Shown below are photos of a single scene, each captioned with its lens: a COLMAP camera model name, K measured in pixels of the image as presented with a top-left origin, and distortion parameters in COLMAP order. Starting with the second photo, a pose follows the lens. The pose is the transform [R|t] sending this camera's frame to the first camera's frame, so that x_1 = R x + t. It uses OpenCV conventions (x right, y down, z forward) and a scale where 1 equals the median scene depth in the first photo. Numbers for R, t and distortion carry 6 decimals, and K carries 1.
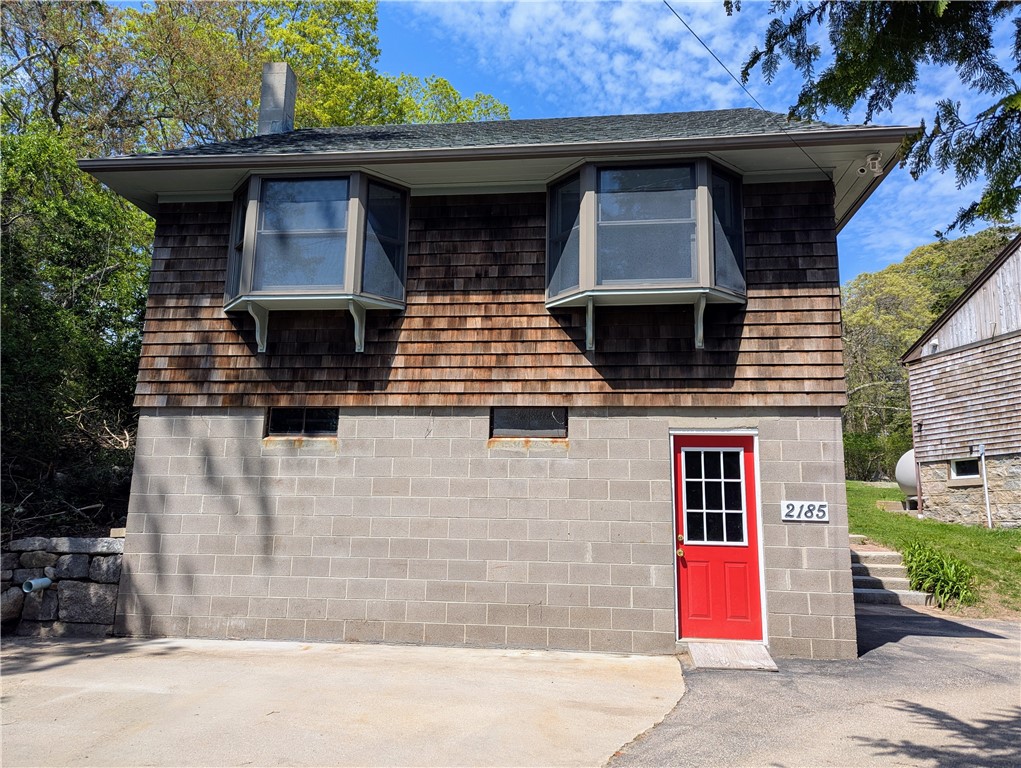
lens RADIAL K [[685.3, 0, 510.5], [0, 685.3, 384.0], [0, 0, 1]] dist [0.066820, -0.049329]
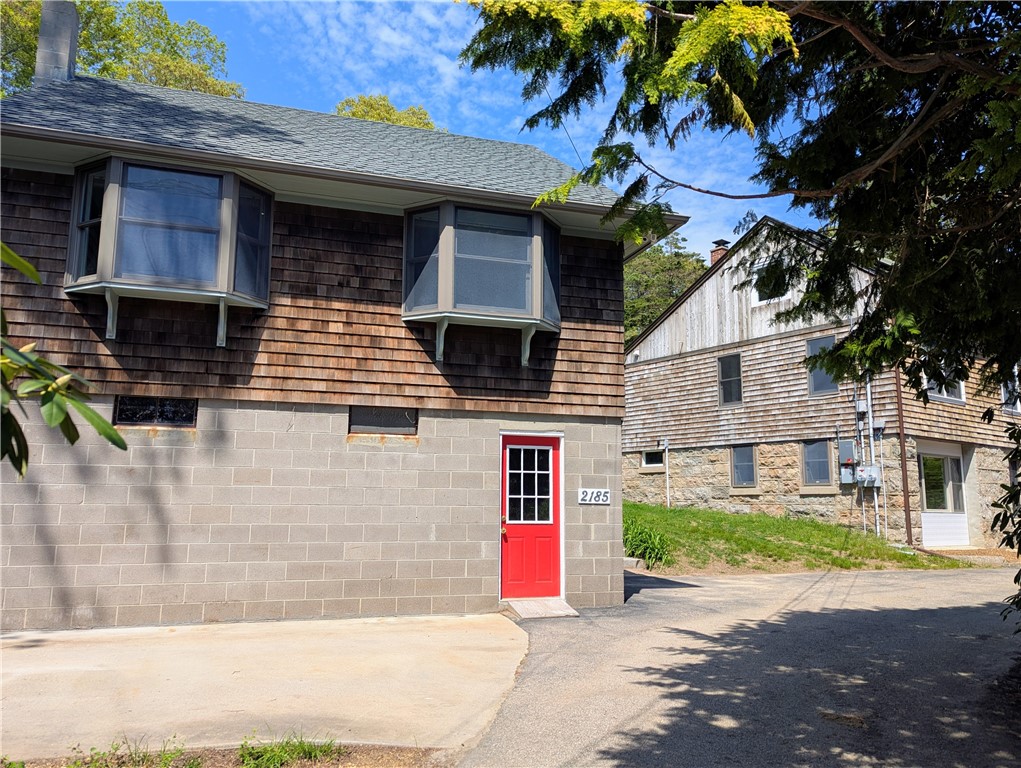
lens RADIAL K [[685.3, 0, 510.5], [0, 685.3, 384.0], [0, 0, 1]] dist [0.066820, -0.049329]
pose [[0.927257, 0.056708, 0.370105, -0.203999], [-0.064917, 0.997843, 0.009754, -0.029211], [-0.368754, -0.033070, 0.928939, -0.134087]]
